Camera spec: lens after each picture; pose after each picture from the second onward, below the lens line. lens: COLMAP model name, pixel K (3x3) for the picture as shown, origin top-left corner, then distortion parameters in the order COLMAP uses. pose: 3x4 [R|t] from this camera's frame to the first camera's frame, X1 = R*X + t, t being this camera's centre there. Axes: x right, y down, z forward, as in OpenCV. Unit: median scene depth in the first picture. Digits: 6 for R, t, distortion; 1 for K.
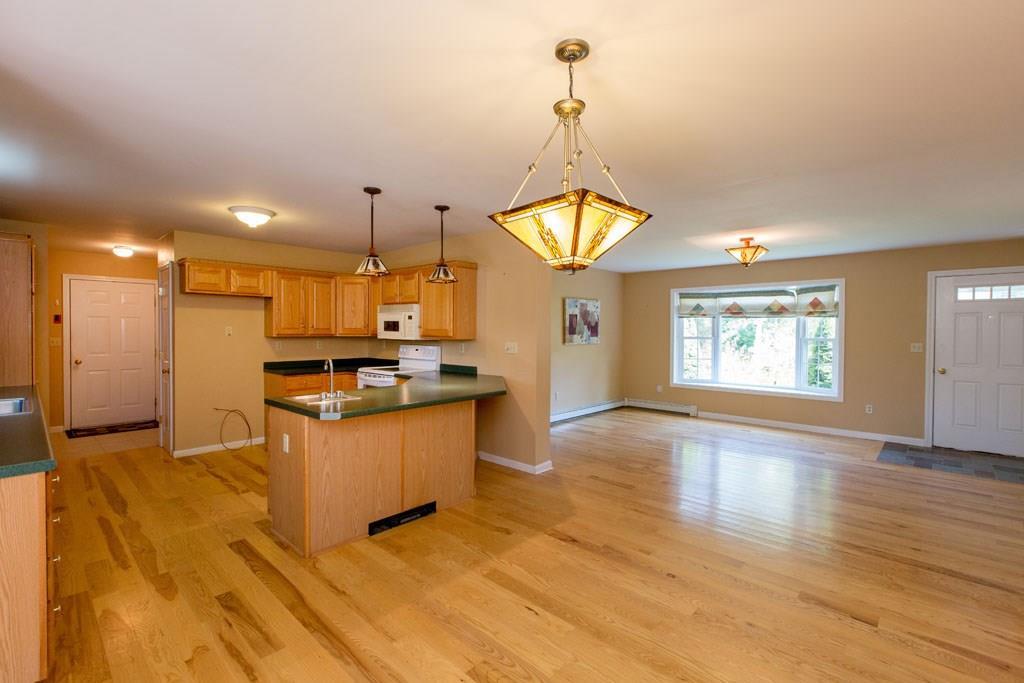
lens RADIAL K [[456.1, 0, 510.2], [0, 456.1, 336.6], [0, 0, 1]] dist [-0.000474, 0.000064]
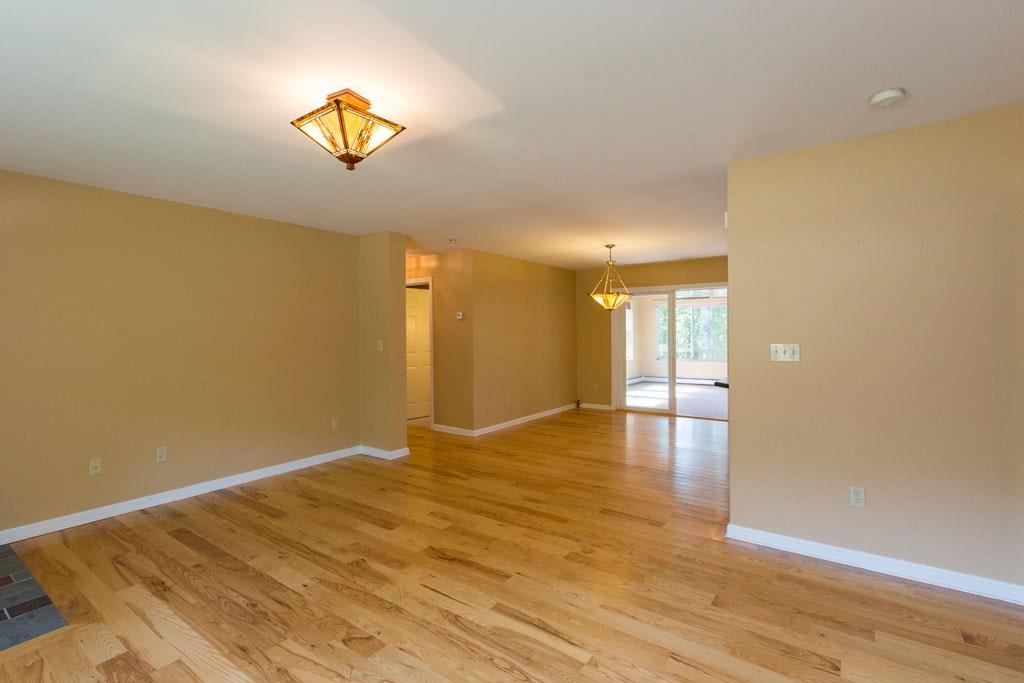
lens RADIAL K [[456.1, 0, 510.2], [0, 456.1, 336.6], [0, 0, 1]] dist [-0.000474, 0.000064]
pose [[-0.990058, 0.004961, -0.140573, 0.318760], [0.003003, 0.999896, 0.014134, -0.004855], [0.140628, 0.013571, -0.989969, 1.040823]]
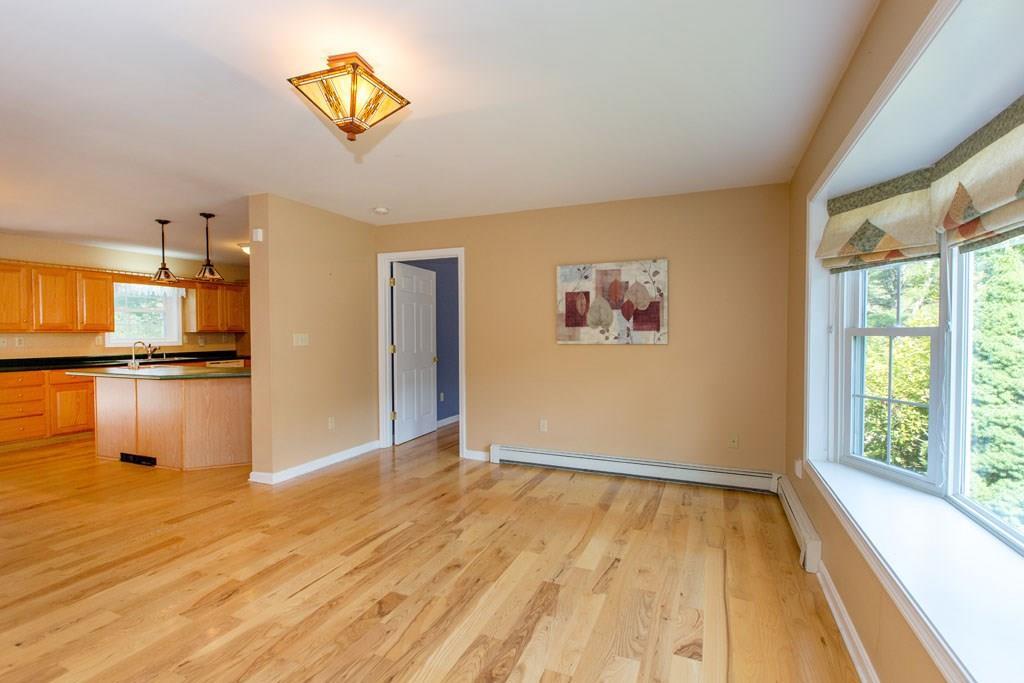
lens RADIAL K [[480.0, 0, 510.9], [0, 480.0, 346.1], [0, 0, 1]] dist [0.003232, 0.000483]
pose [[0.344022, 0.022533, -0.938691, 0.694283], [-0.008268, 0.999746, 0.020968, 0.008309], [0.938925, 0.000547, 0.344121, 0.720418]]
